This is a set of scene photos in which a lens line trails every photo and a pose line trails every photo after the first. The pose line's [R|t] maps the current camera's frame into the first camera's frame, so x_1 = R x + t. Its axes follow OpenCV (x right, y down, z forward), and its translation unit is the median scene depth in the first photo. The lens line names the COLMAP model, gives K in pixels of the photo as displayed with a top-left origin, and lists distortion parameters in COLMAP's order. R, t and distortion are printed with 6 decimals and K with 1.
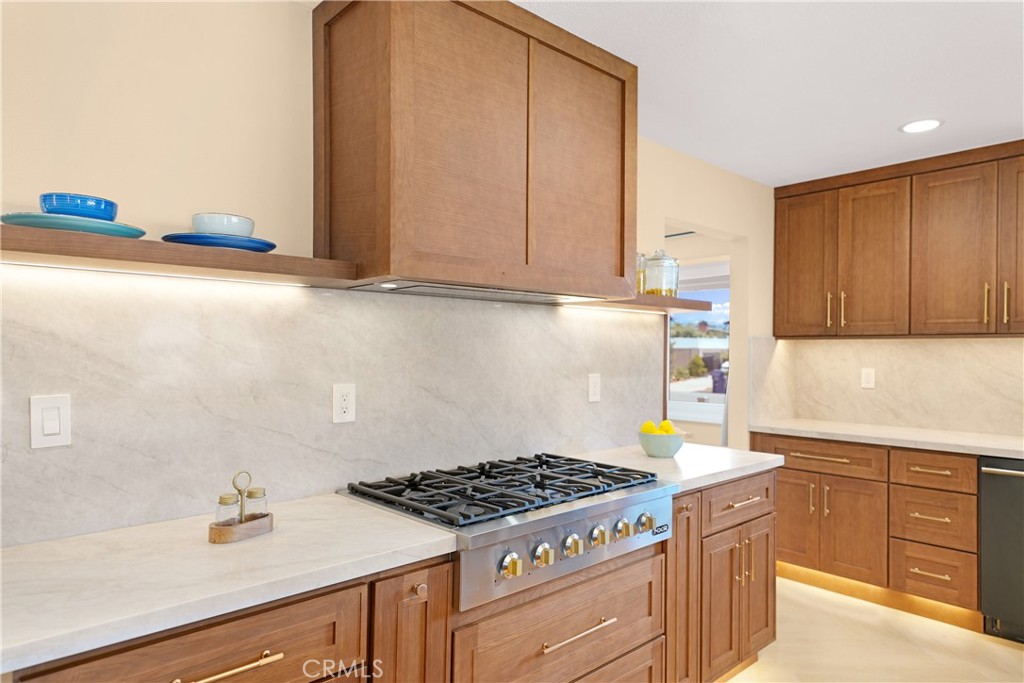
lens RADIAL K [[631.0, 0, 514.7], [0, 631.0, 343.8], [0, 0, 1]] dist [-0.003796, -0.001338]
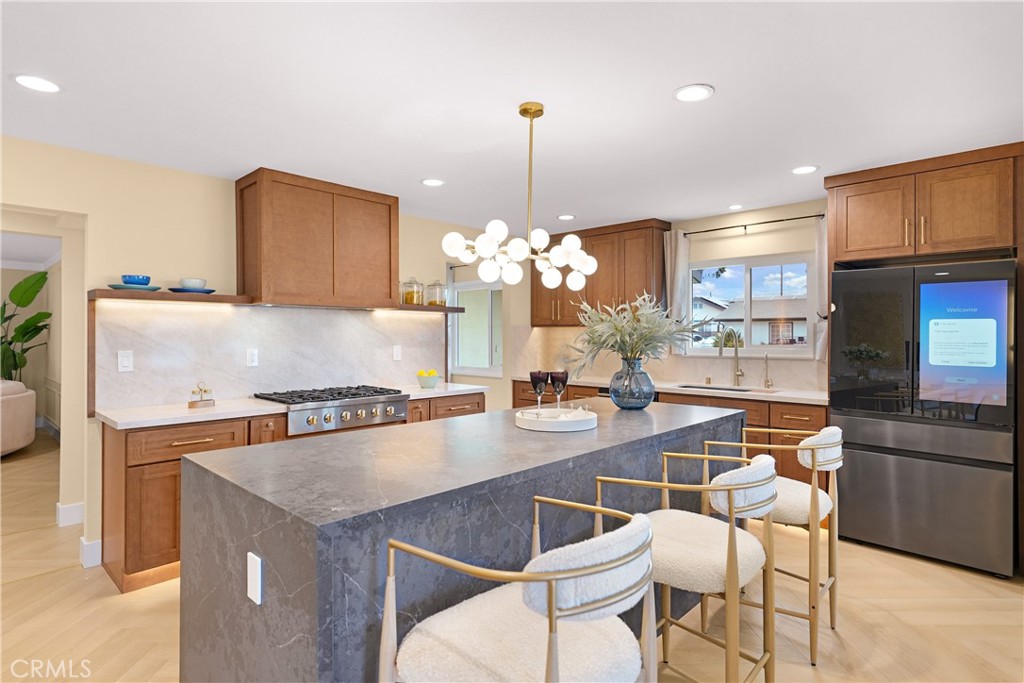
lens RADIAL K [[548.6, 0, 508.2], [0, 548.6, 341.8], [0, 0, 1]] dist [-0.026158, 0.000566]
pose [[0.998885, -0.003494, 0.047089, 0.359634], [0.002426, 0.999739, 0.022713, -0.001920], [-0.047156, -0.022573, 0.998632, -0.638080]]
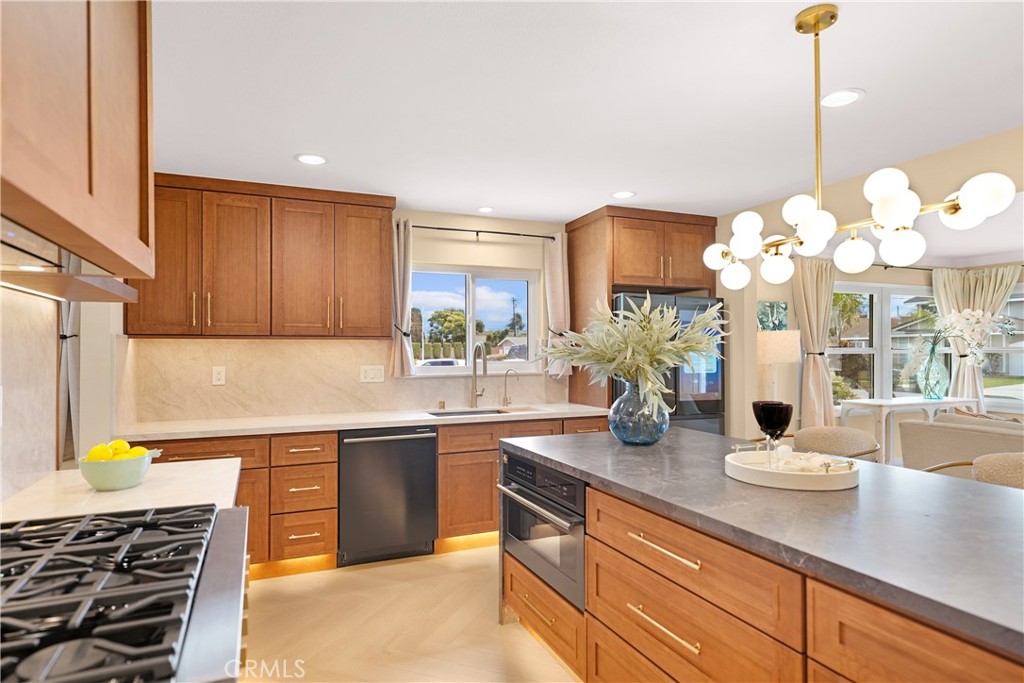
lens RADIAL K [[569.3, 0, 510.8], [0, 569.3, 347.4], [0, 0, 1]] dist [0.006560, 0.000992]
pose [[0.325543, -0.000294, 0.945527, -0.234041], [-0.004539, 0.999988, 0.001874, 0.003466], [-0.945516, -0.004902, 0.325538, 0.273947]]
